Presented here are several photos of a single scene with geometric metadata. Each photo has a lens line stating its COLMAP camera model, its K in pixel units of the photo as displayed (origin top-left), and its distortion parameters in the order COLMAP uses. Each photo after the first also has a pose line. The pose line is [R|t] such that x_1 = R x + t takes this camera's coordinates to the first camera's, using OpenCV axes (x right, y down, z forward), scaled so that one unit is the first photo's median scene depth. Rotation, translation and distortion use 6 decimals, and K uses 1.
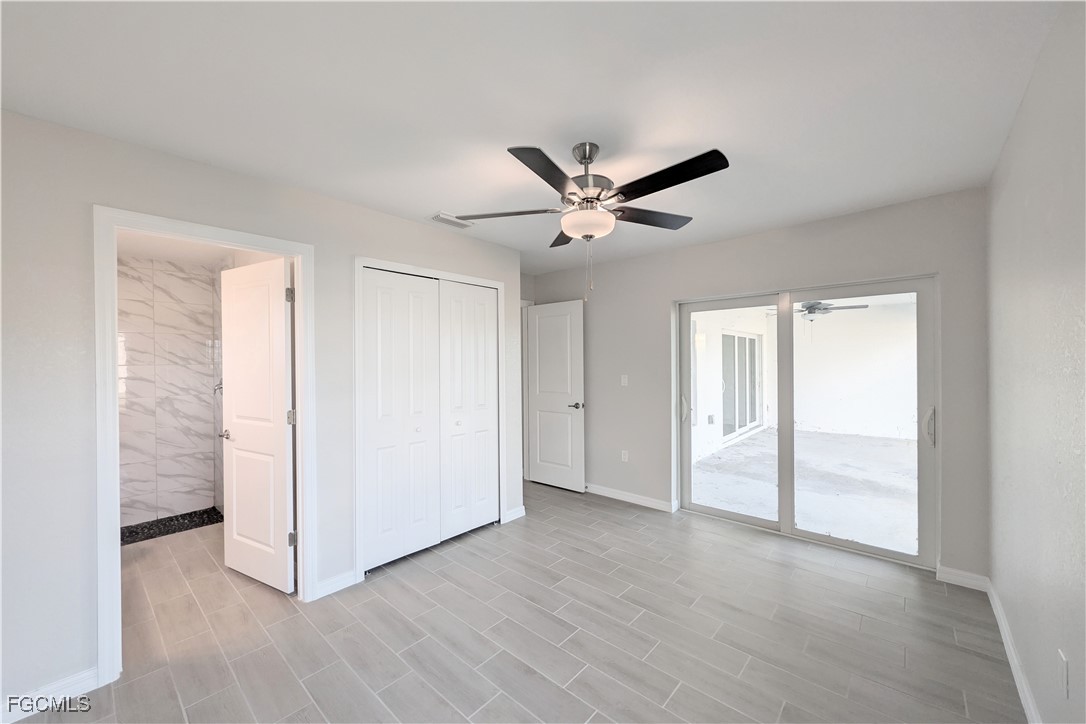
lens RADIAL K [[417.2, 0, 544.9], [0, 417.2, 361.4], [0, 0, 1]] dist [0.002250, 0.000200]
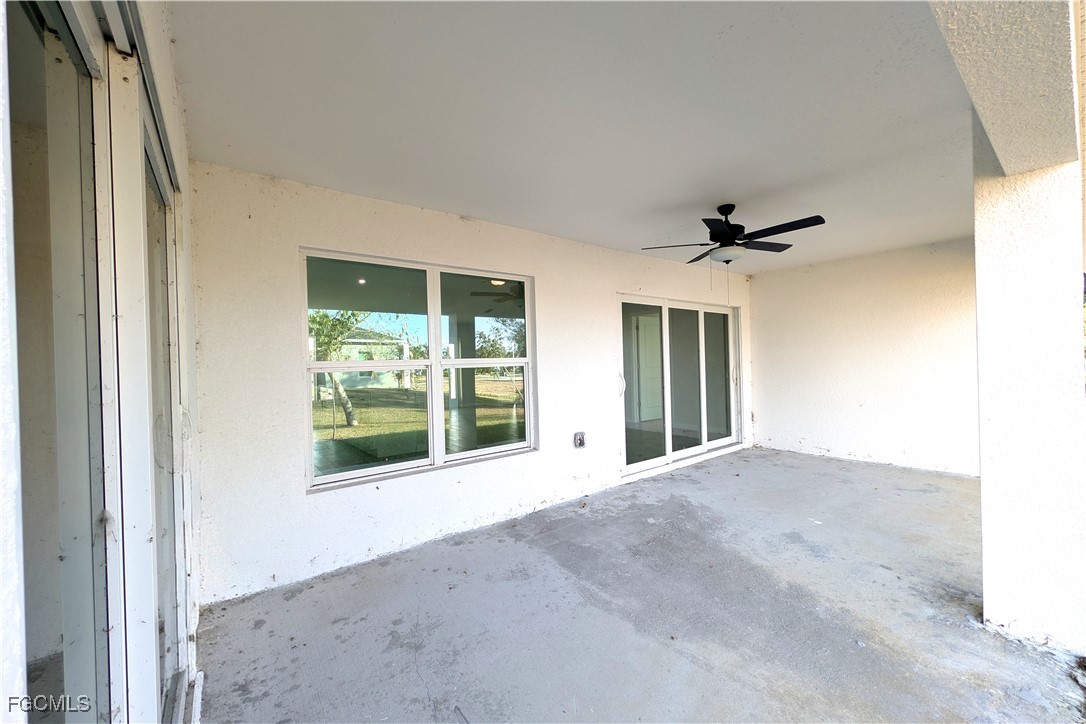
lens RADIAL K [[417.2, 0, 545.4], [0, 417.2, 364.3], [0, 0, 1]] dist [0.002250, 0.000200]
pose [[0.982483, -0.015866, -0.185678, 1.544038], [0.017239, 0.999835, 0.005782, 0.082027], [0.185555, -0.008882, 0.982594, 1.312764]]
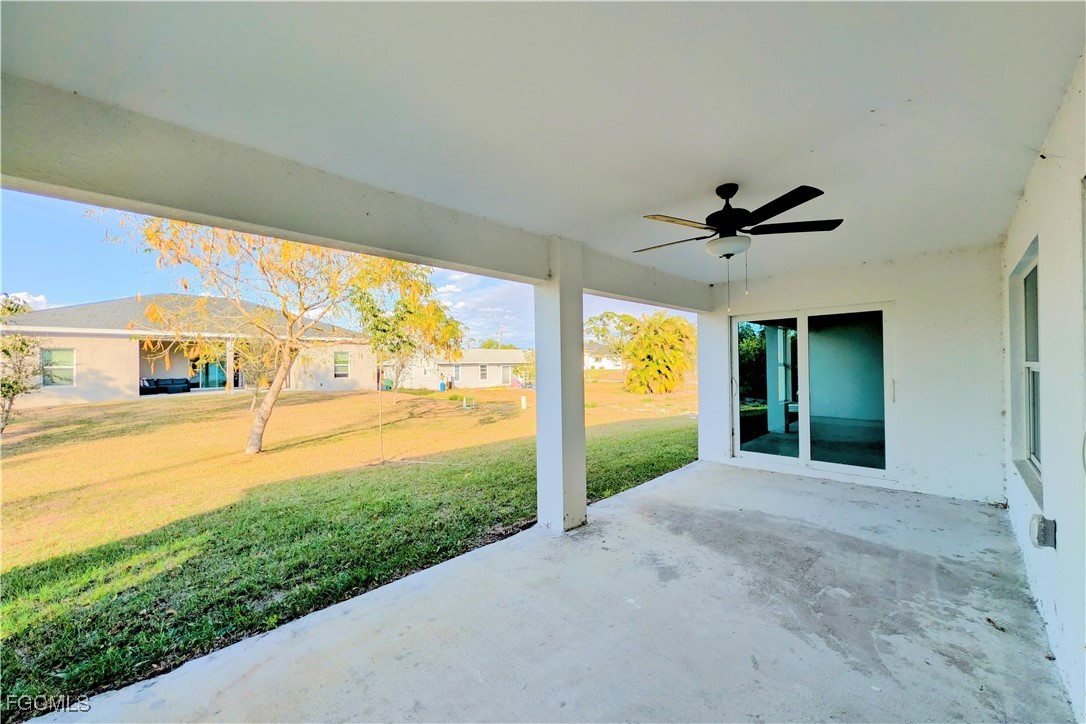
lens RADIAL K [[417.2, 0, 544.1], [0, 417.2, 364.5], [0, 0, 1]] dist [0.002250, 0.000200]
pose [[-0.998236, 0.025725, 0.053507, 2.467682], [0.025648, 0.999669, -0.002136, 0.030802], [-0.053544, -0.000759, -0.998565, 4.407385]]
